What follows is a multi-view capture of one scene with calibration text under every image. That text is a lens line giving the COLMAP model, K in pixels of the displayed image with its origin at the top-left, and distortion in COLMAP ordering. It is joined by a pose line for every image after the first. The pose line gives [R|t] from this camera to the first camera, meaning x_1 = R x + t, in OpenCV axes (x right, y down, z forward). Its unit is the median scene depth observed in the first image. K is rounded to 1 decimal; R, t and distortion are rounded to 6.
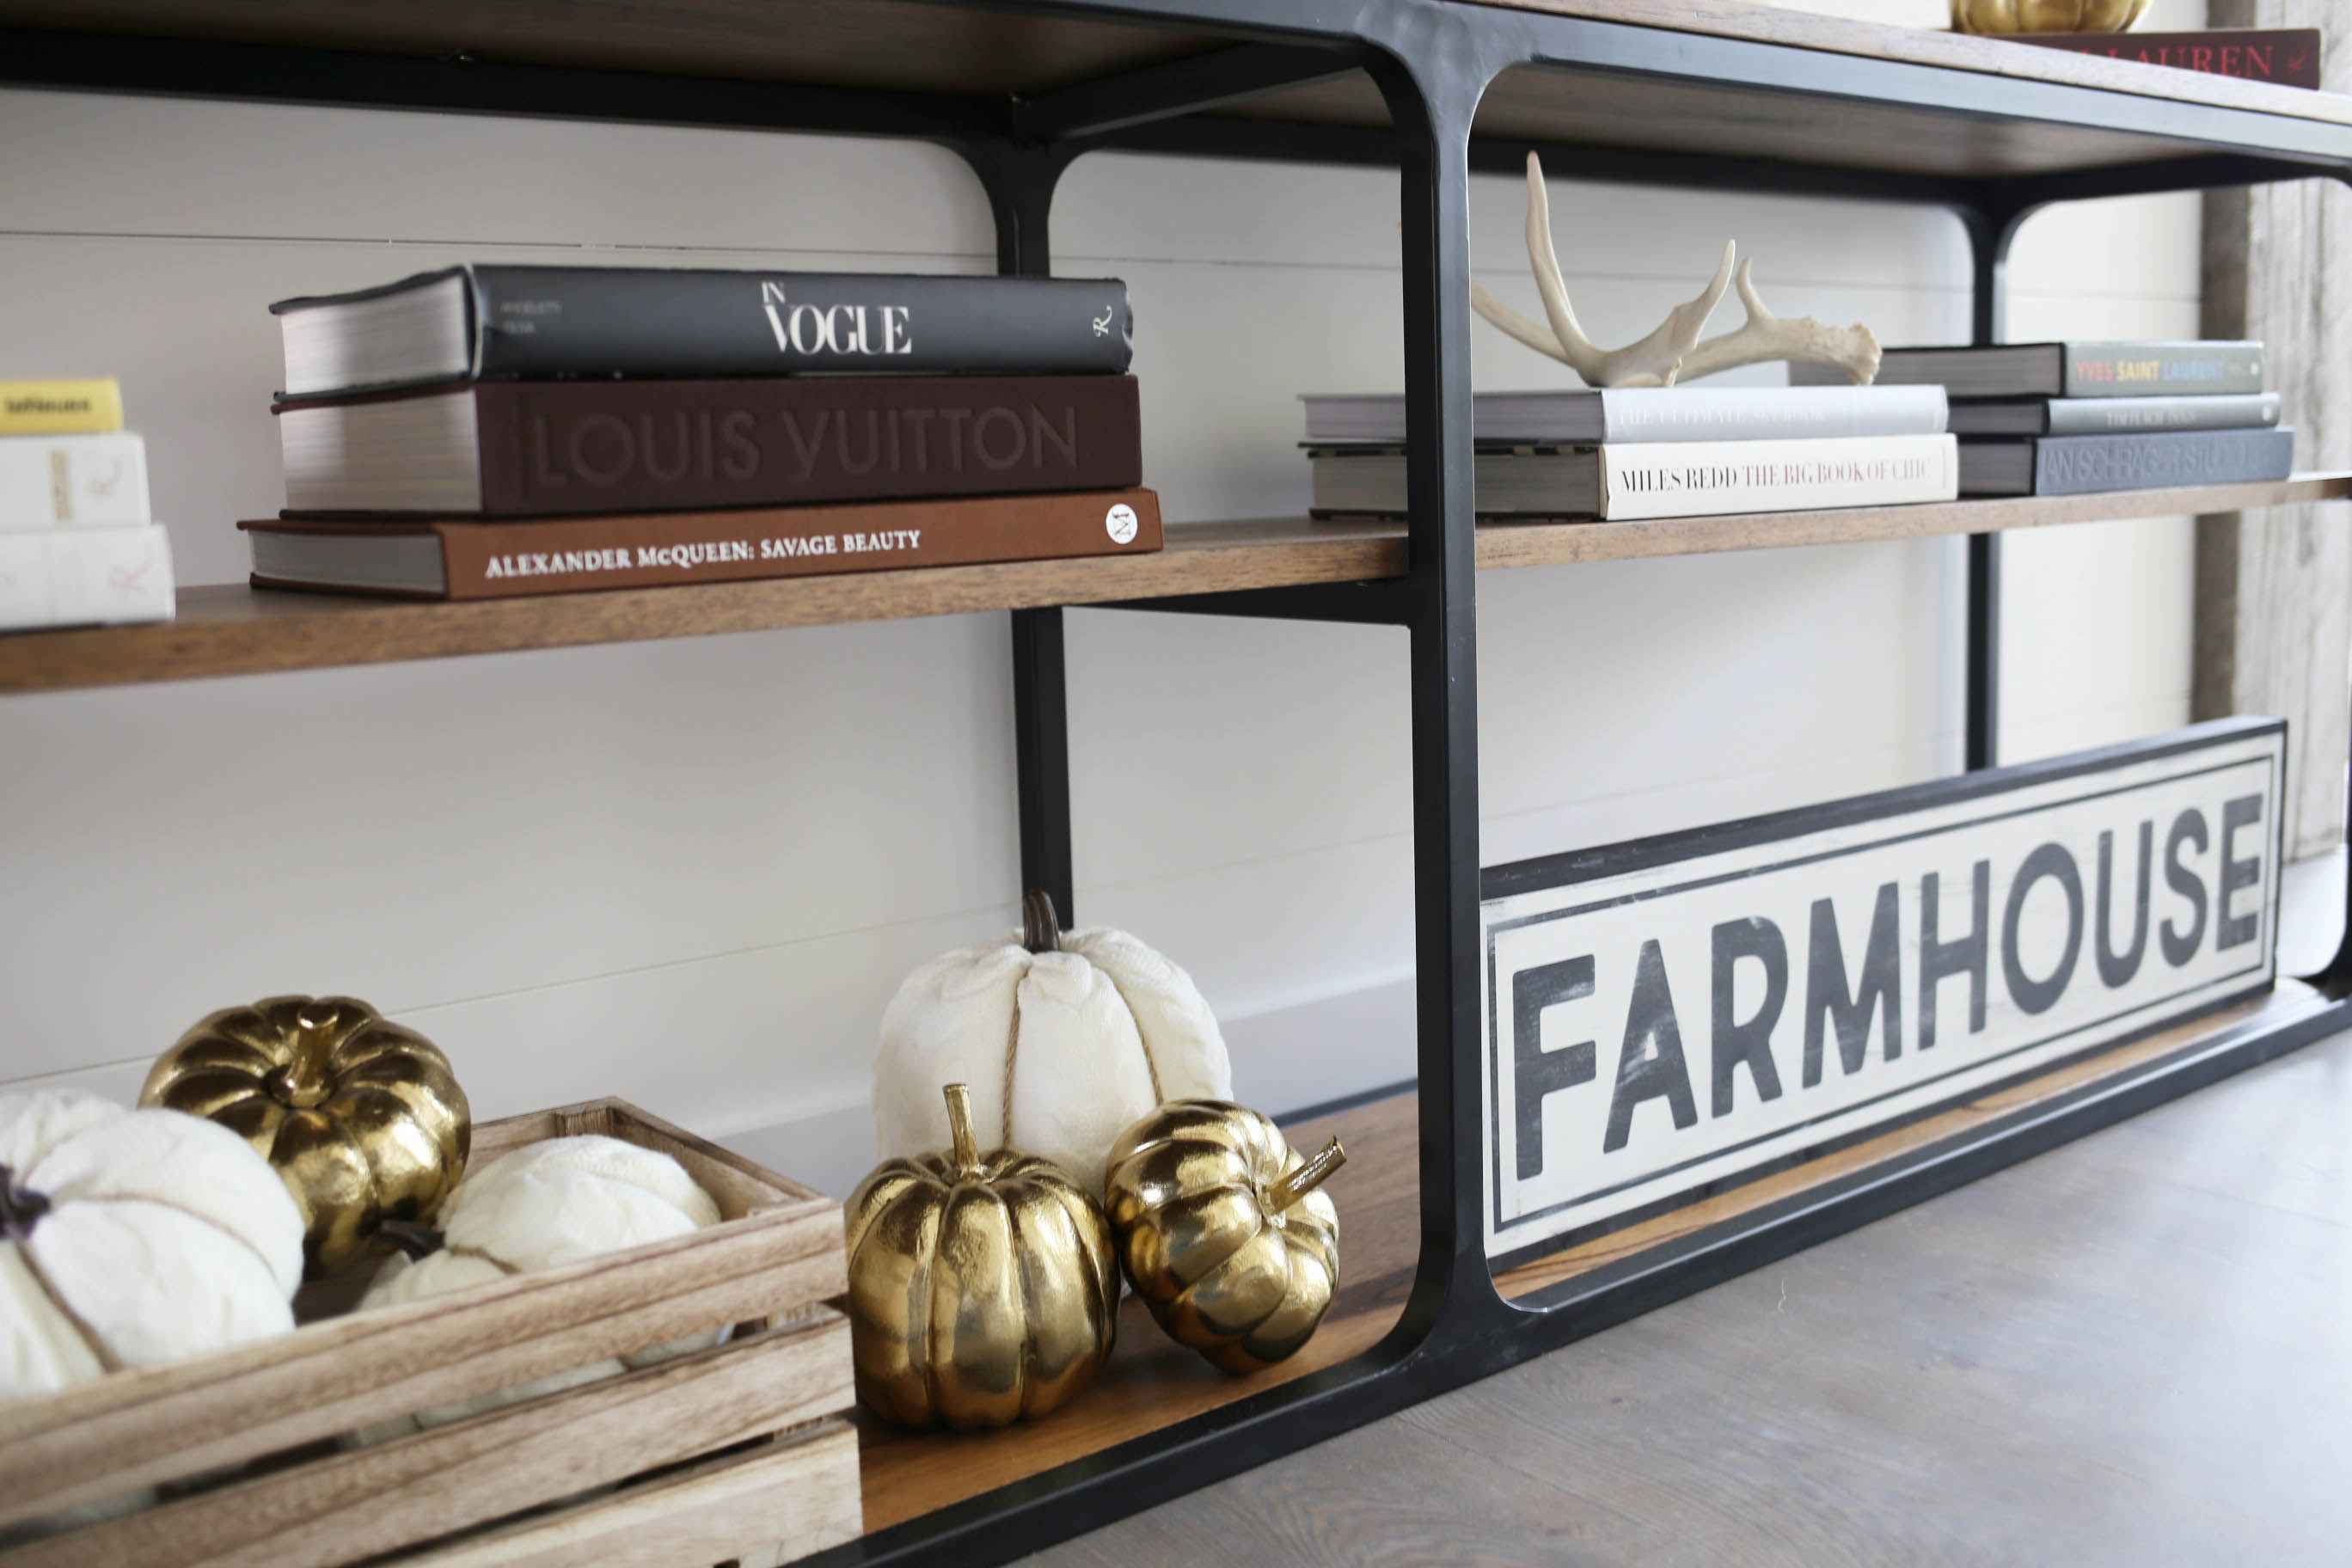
lens RADIAL K [[2258.0, 0, 1109.3], [0, 2258.0, 775.1], [0, 0, 1]] dist [-0.095877, 0.101136]
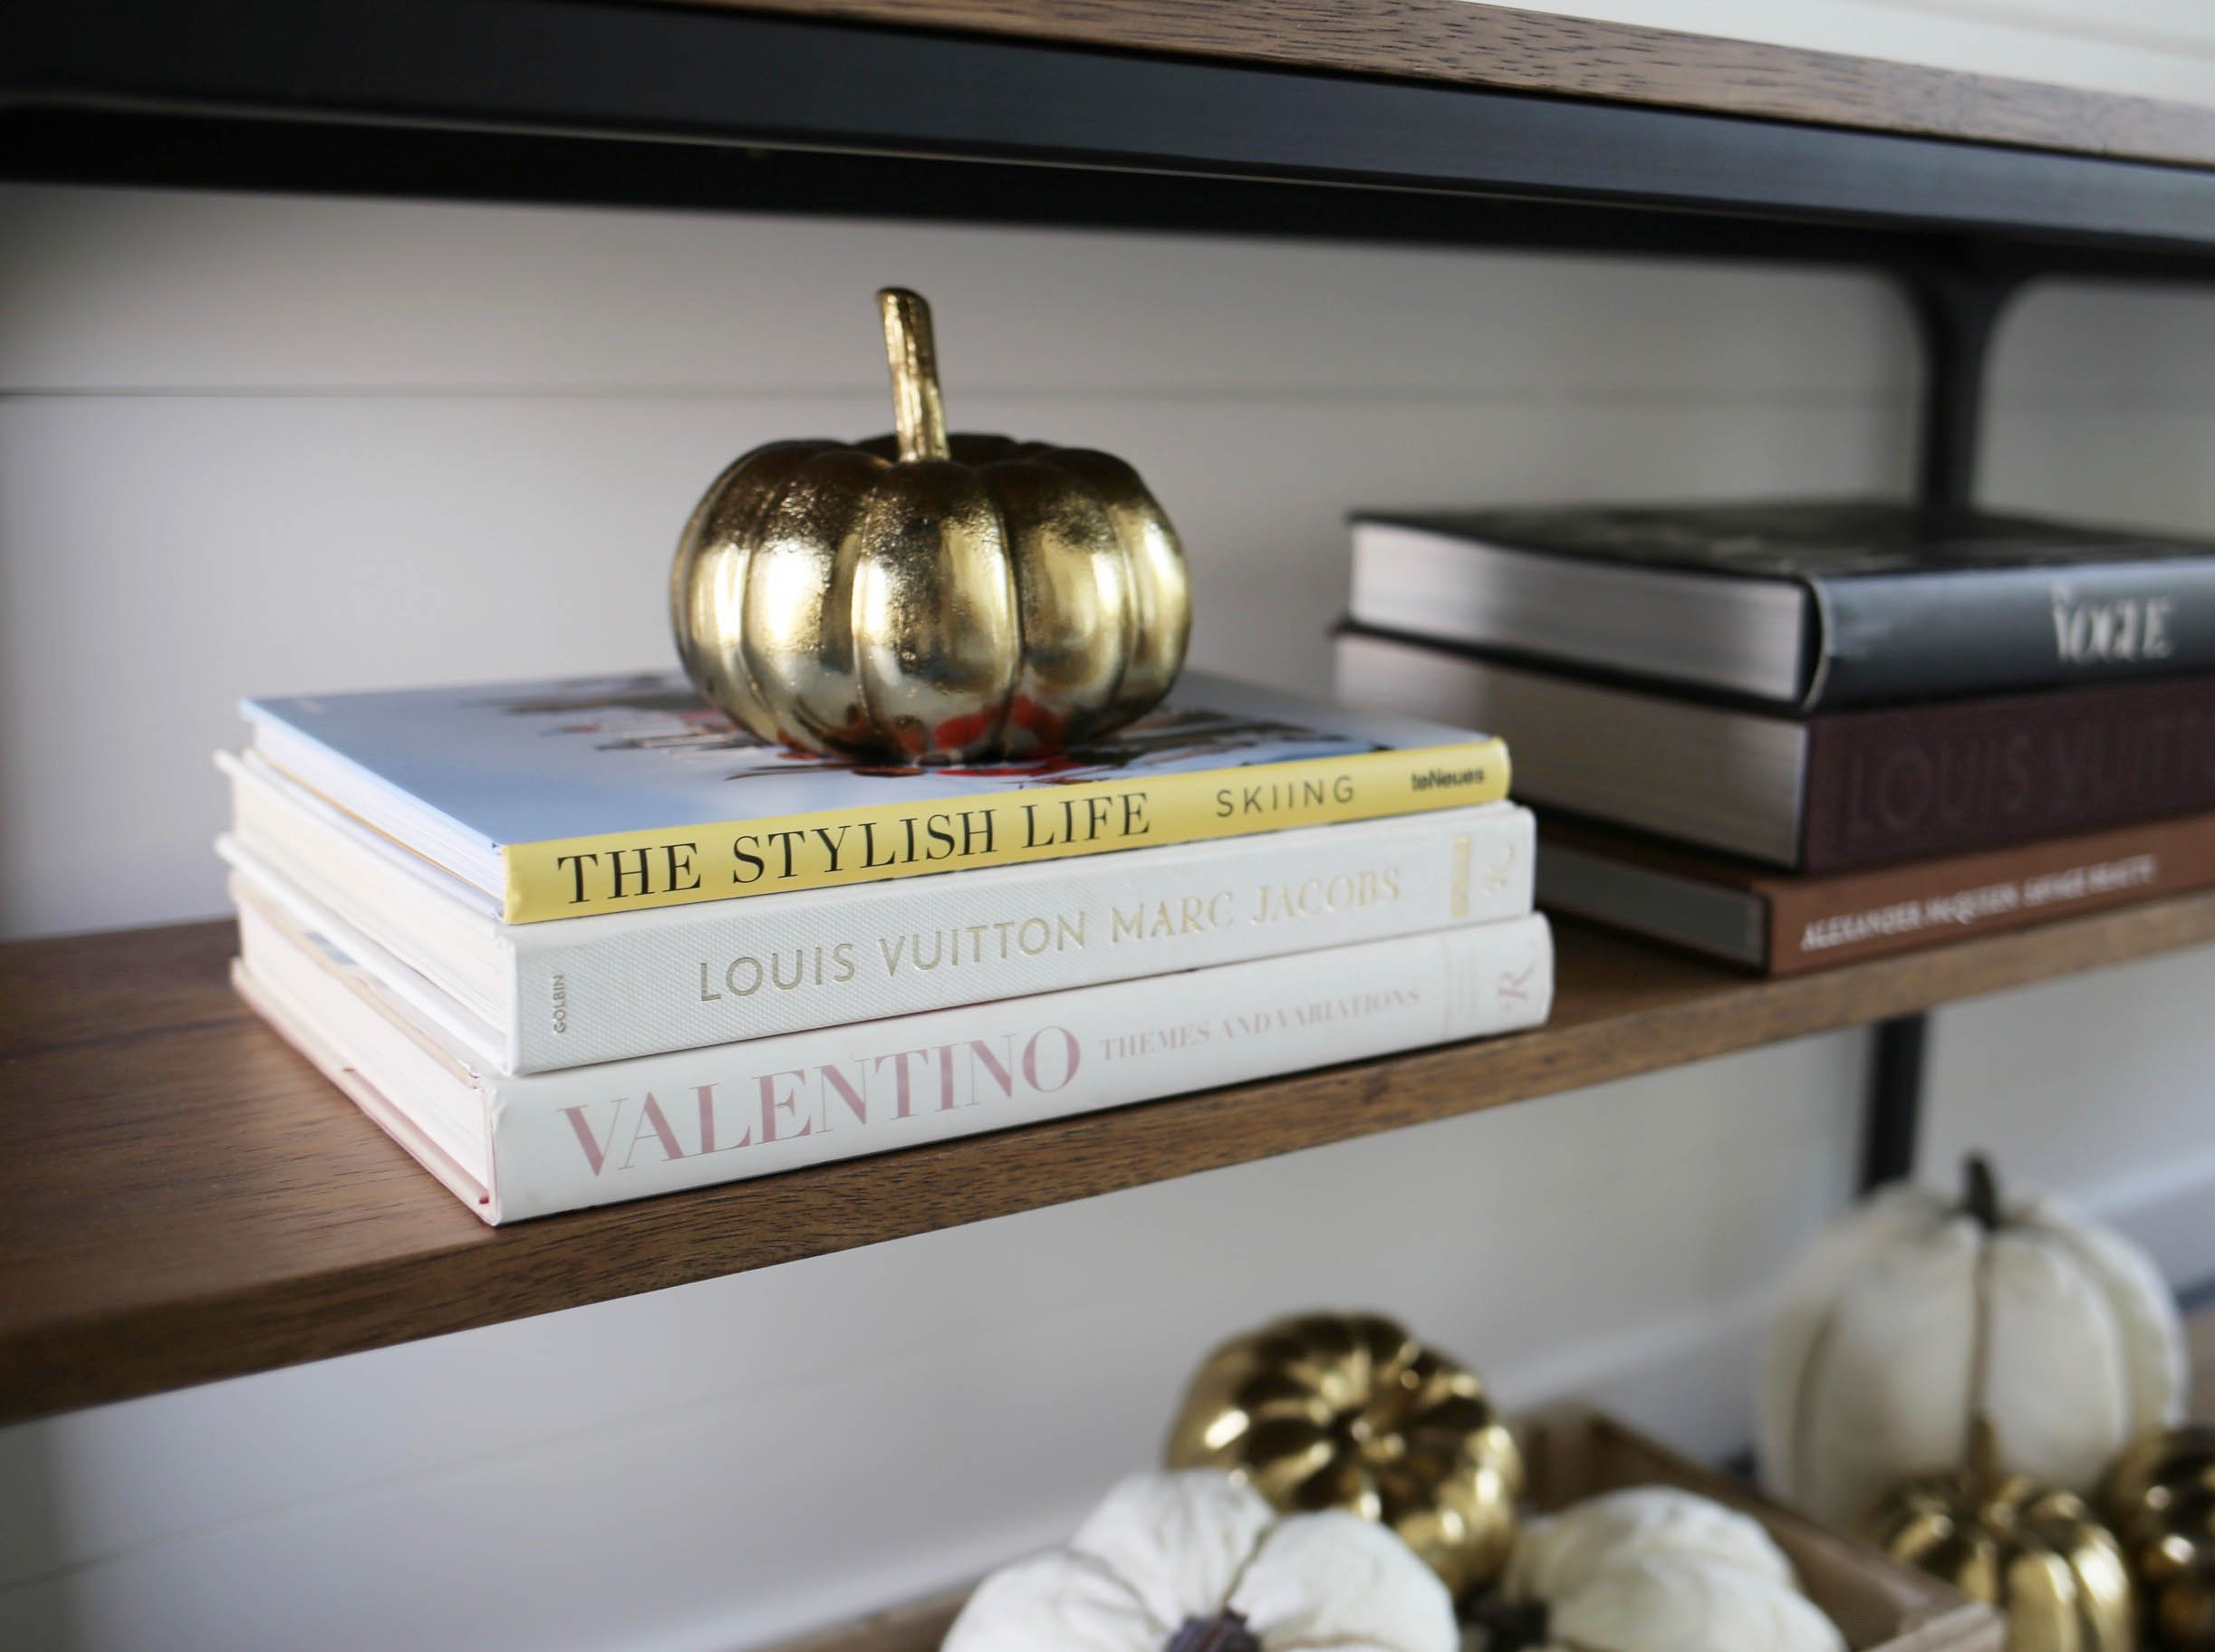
lens RADIAL K [[2368.8, 0, 1107.5], [0, 2368.8, 826.0], [0, 0, 1]] dist [-0.082300, -0.006373]
pose [[0.996356, 0.061913, -0.058658, -0.440577], [-0.058137, 0.996253, 0.064029, -0.157935], [0.062403, -0.060386, 0.996223, 0.089968]]
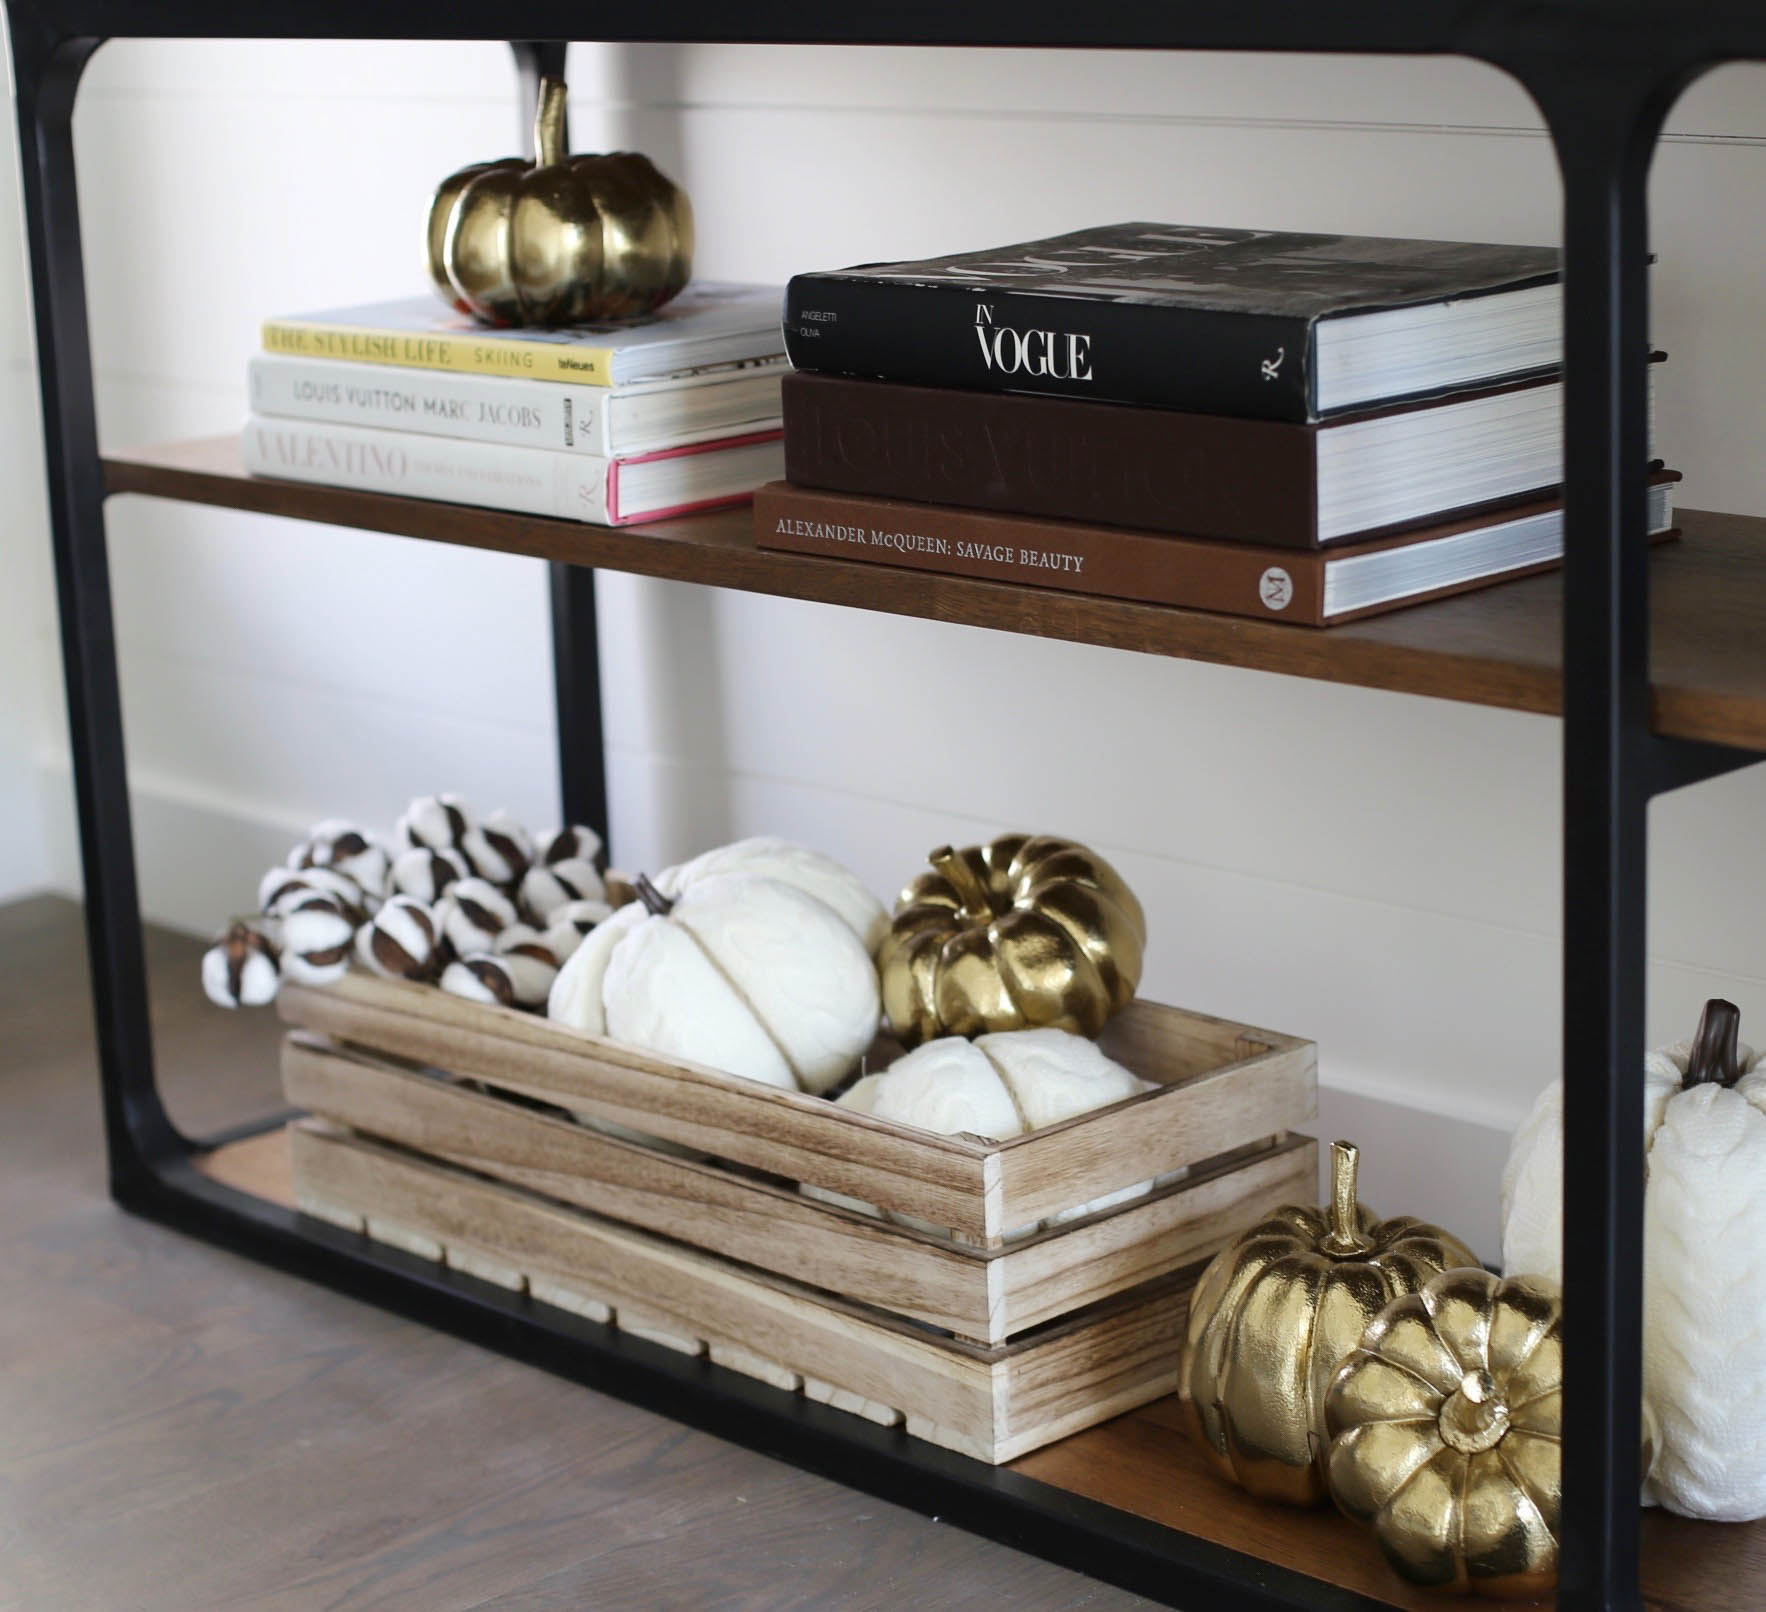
lens RADIAL K [[4122.6, 0, 883.0], [0, 4122.6, 806.0], [0, 0, 1]] dist [-0.226189, 0.092807]
pose [[0.100336, 0.268071, -0.958160, 1.721221], [-0.090541, 0.961484, 0.259519, -0.477799], [0.990825, 0.060713, 0.120742, 0.712398]]
